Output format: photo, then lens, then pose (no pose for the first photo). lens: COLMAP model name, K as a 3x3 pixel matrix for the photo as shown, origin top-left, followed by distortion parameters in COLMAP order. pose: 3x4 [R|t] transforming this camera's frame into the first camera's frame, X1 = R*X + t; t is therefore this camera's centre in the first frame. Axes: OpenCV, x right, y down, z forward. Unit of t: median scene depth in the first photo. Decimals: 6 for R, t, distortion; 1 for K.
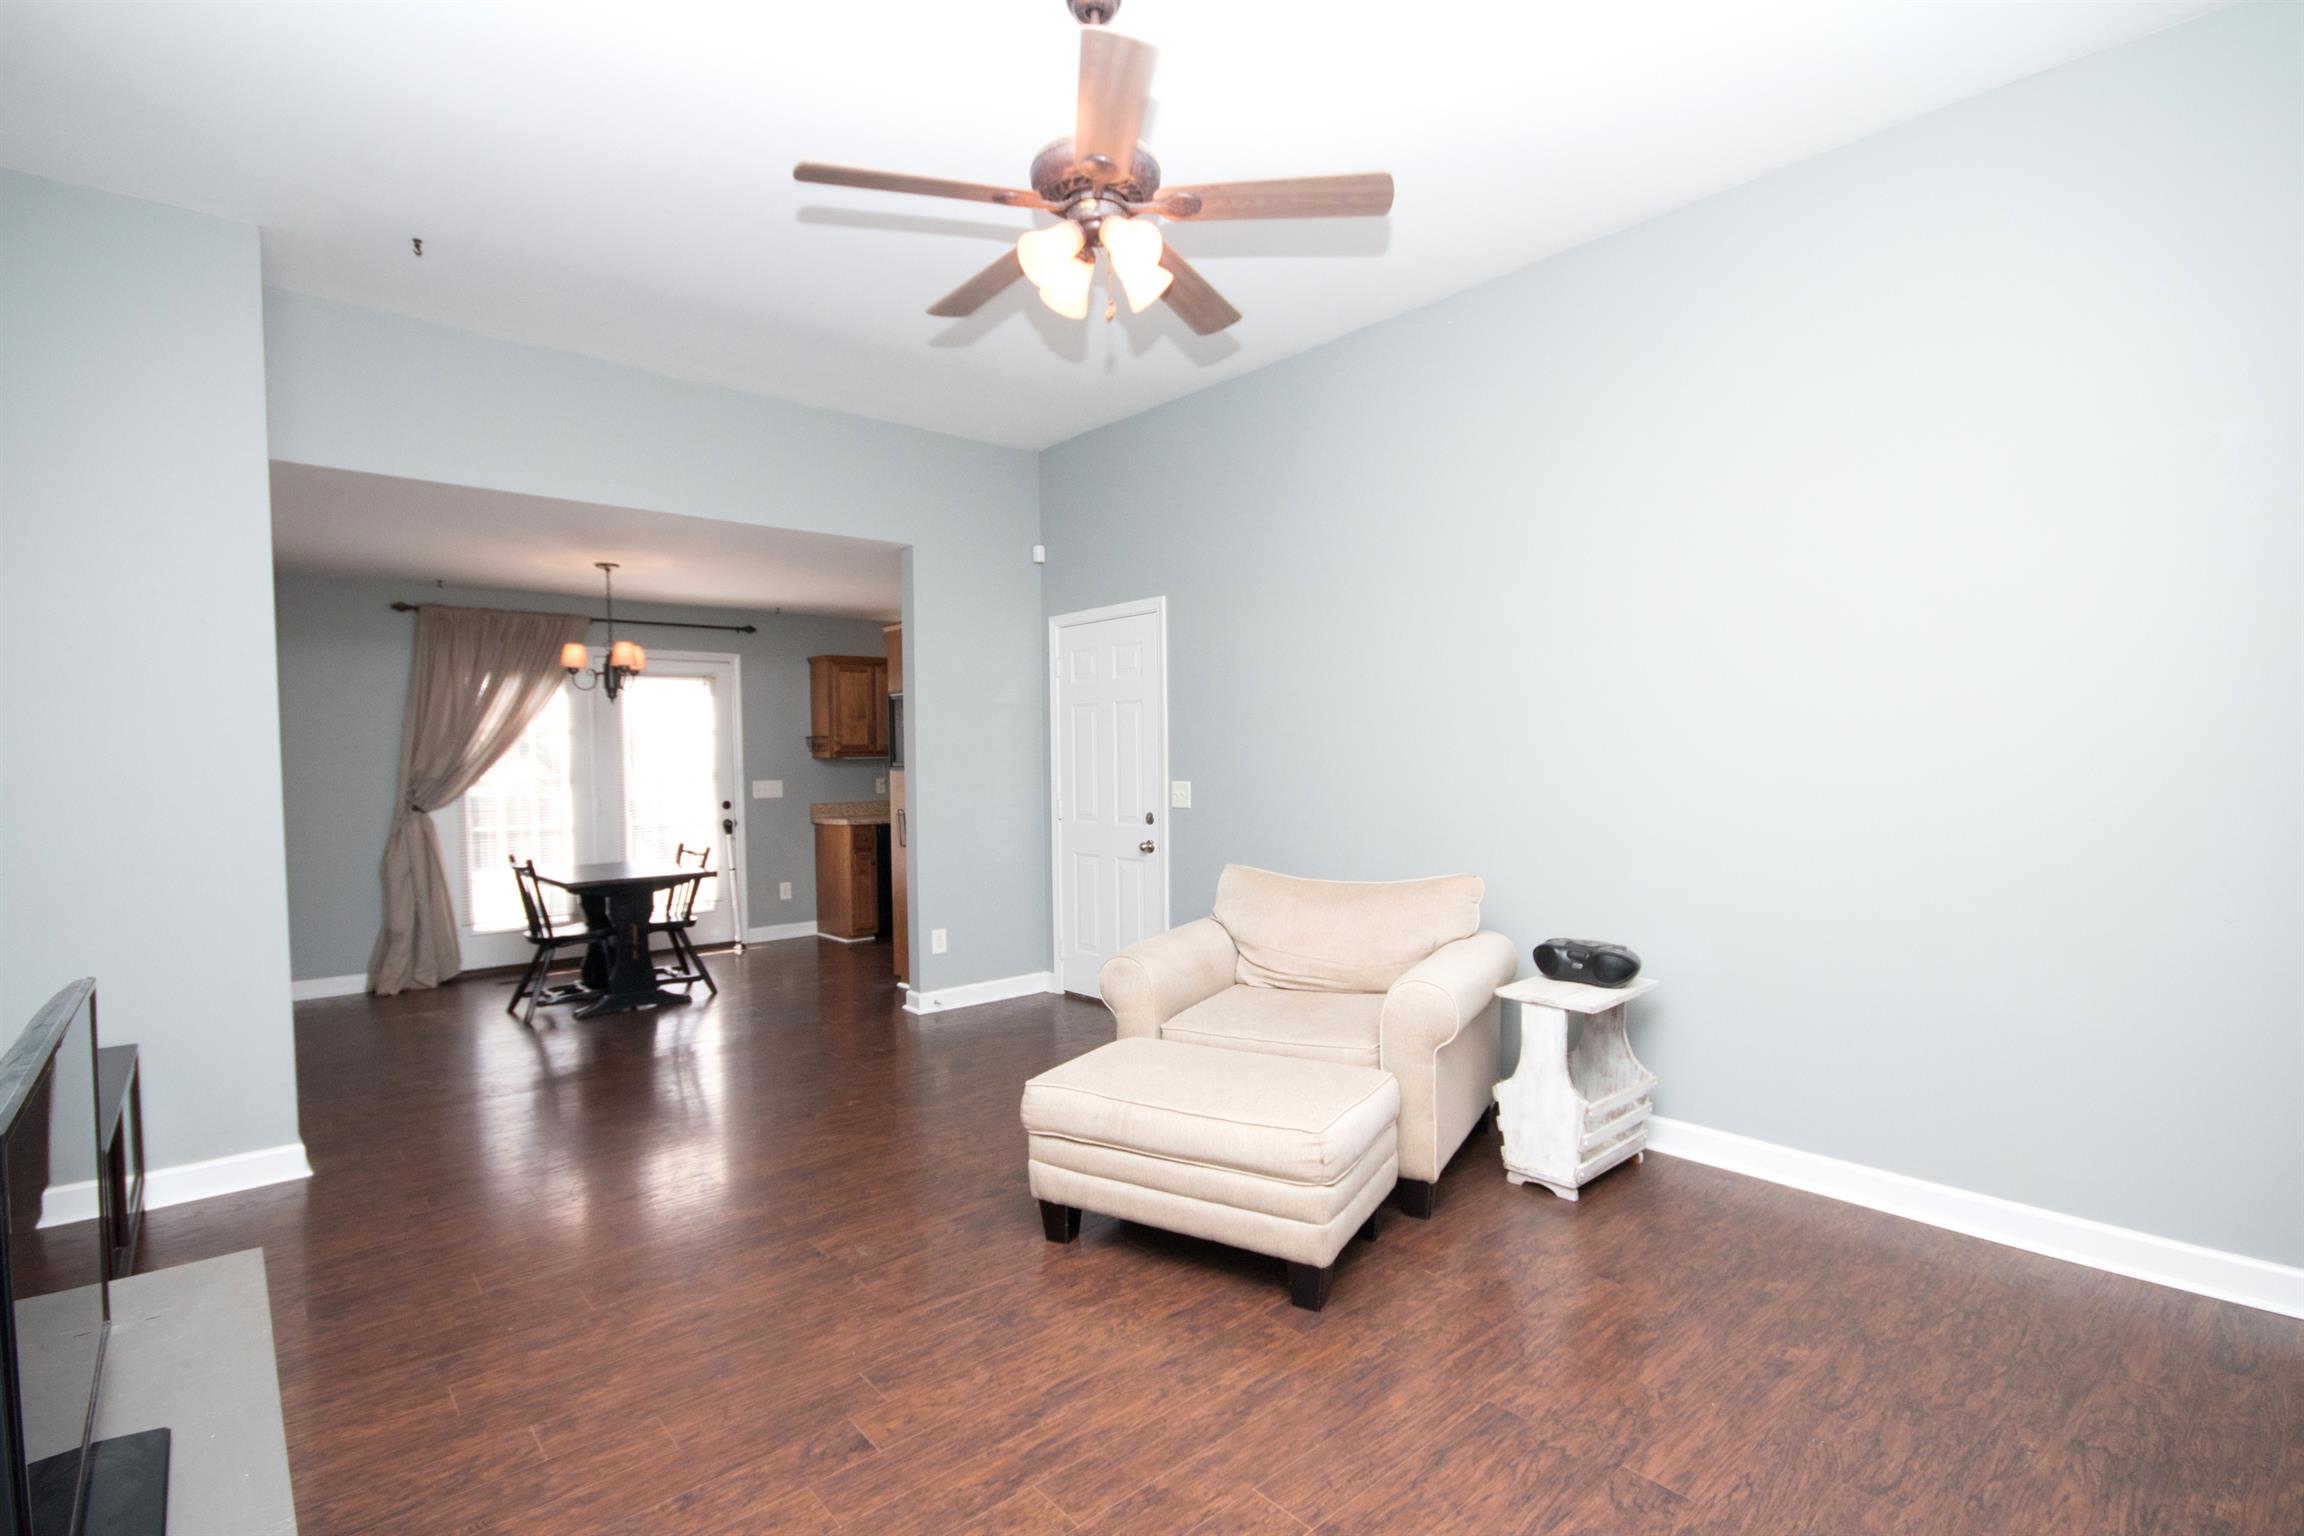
lens RADIAL K [[1079.1, 0, 1148.9], [0, 1079.1, 787.2], [0, 0, 1]] dist [0.007448, -0.008135]
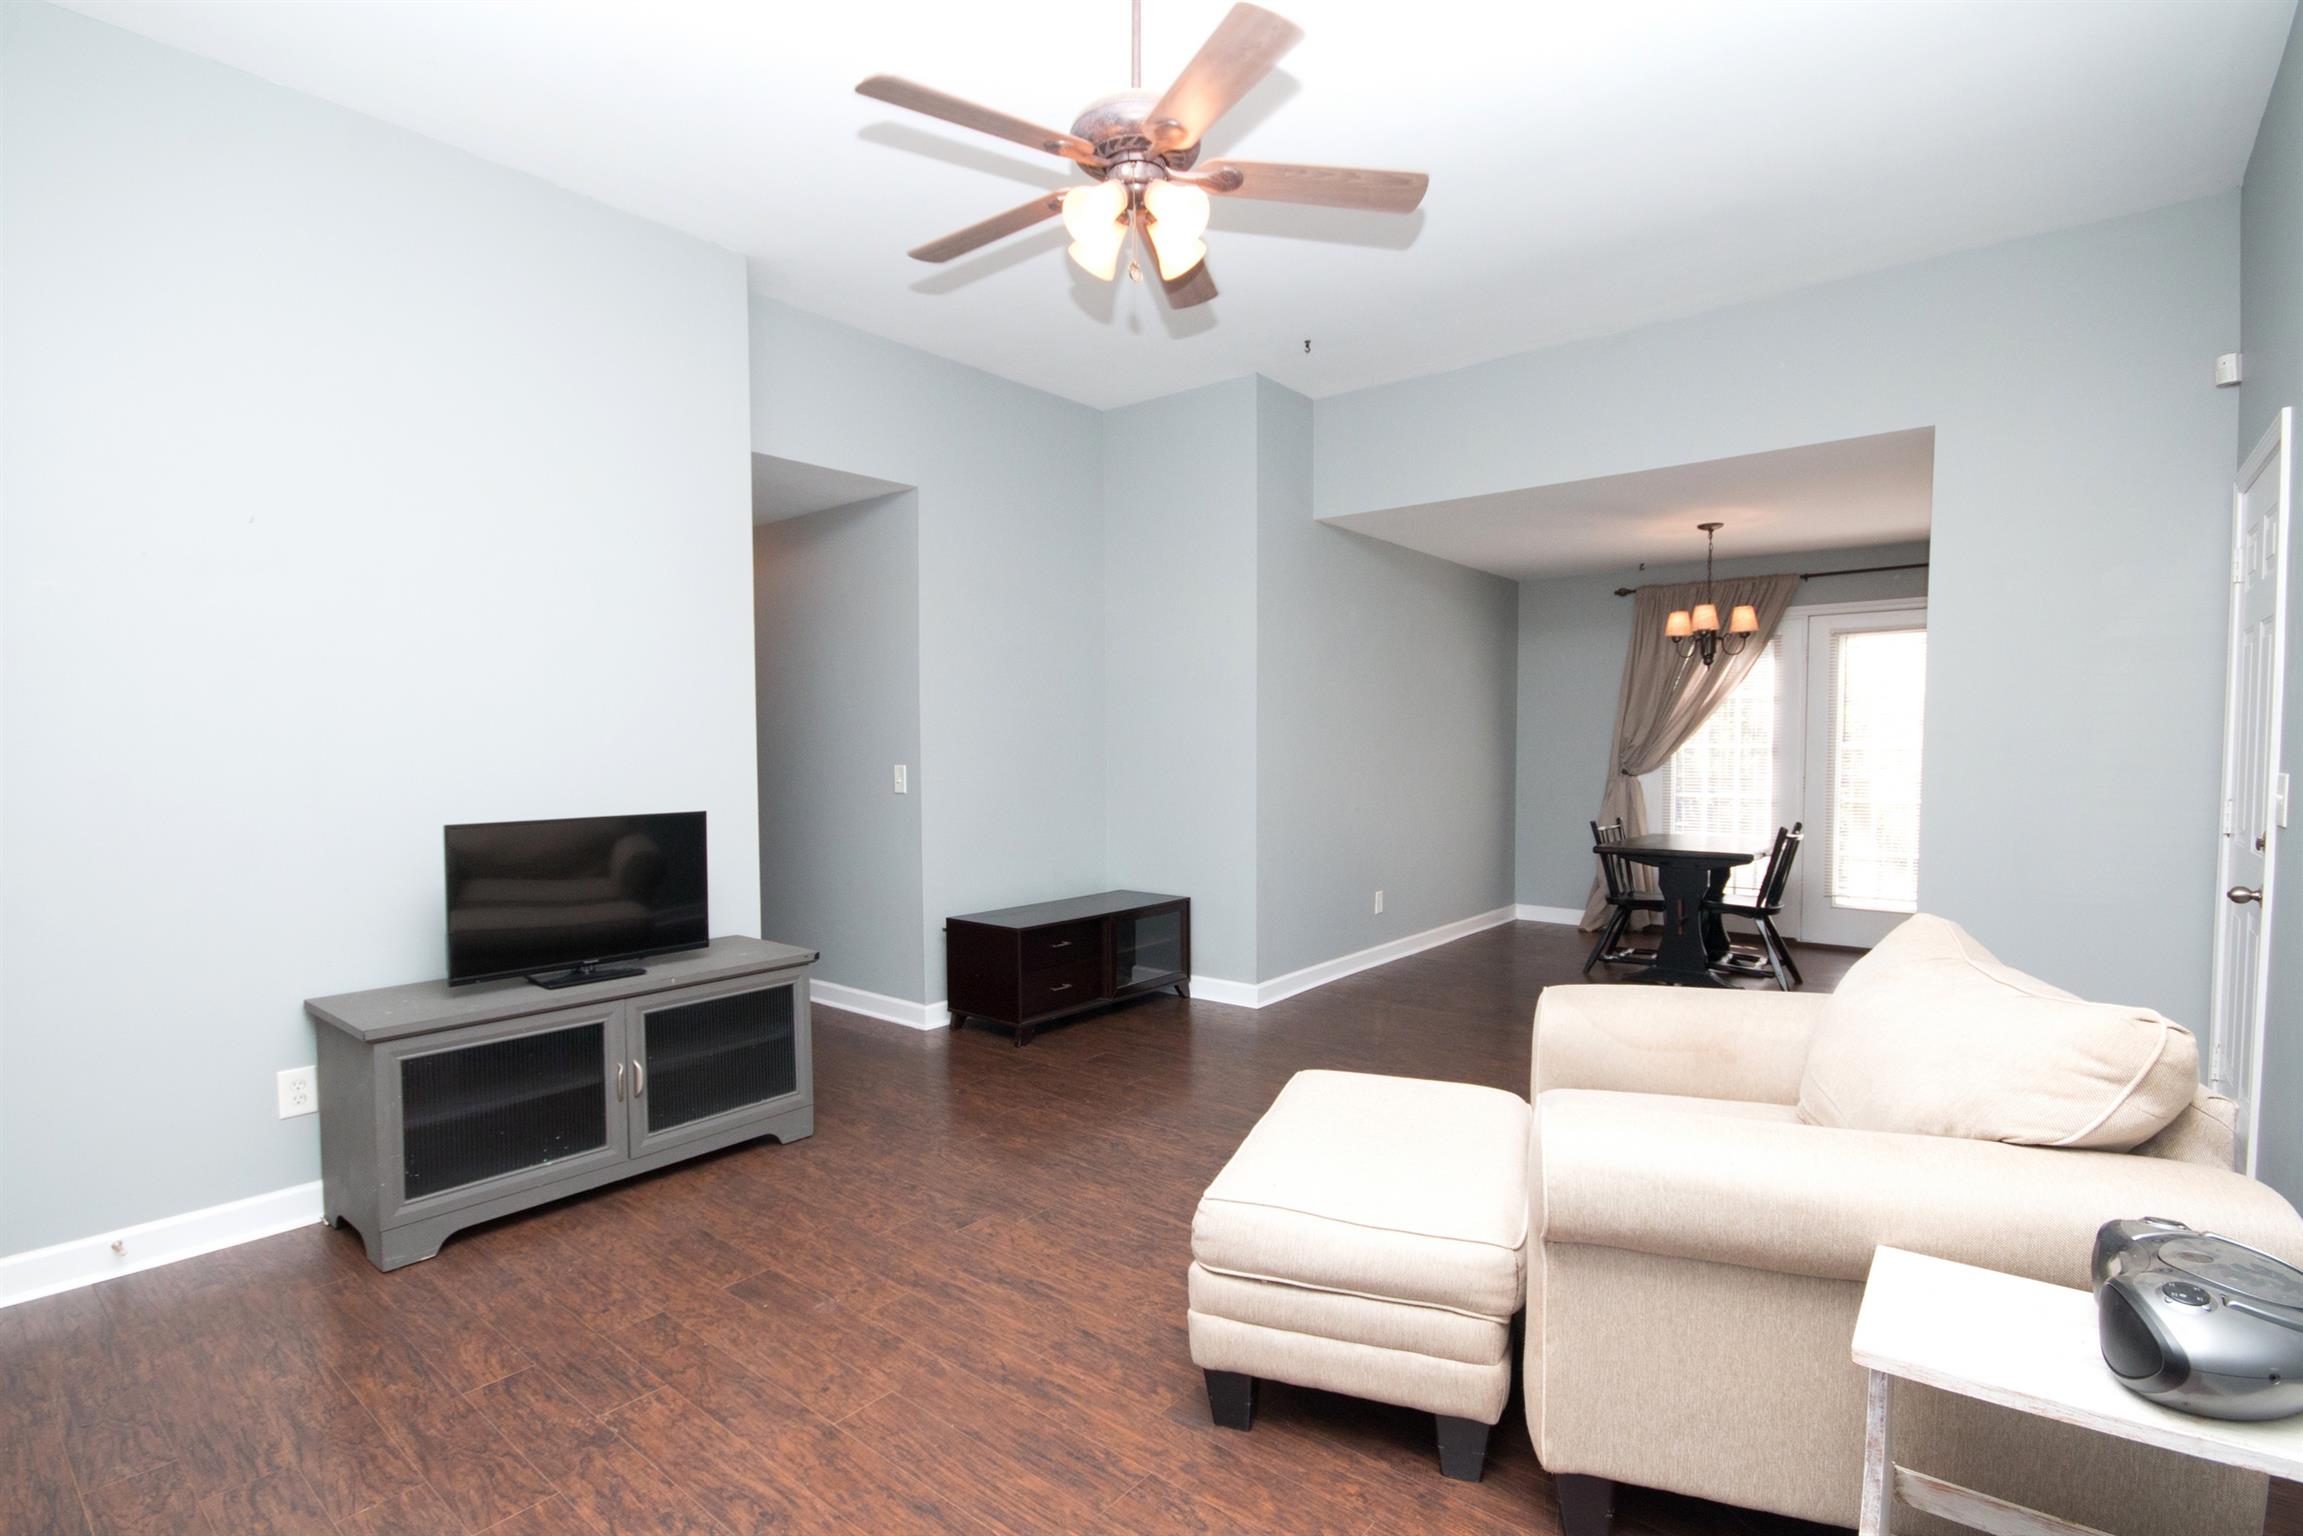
lens RADIAL K [[1101.6, 0, 1137.1], [0, 1101.6, 786.4], [0, 0, 1]] dist [0.003203, 0.000419]
pose [[0.158173, 0.052119, -0.986035, 0.394310], [-0.024806, 0.998501, 0.048799, -0.009174], [0.987100, 0.016741, 0.159229, 0.343320]]
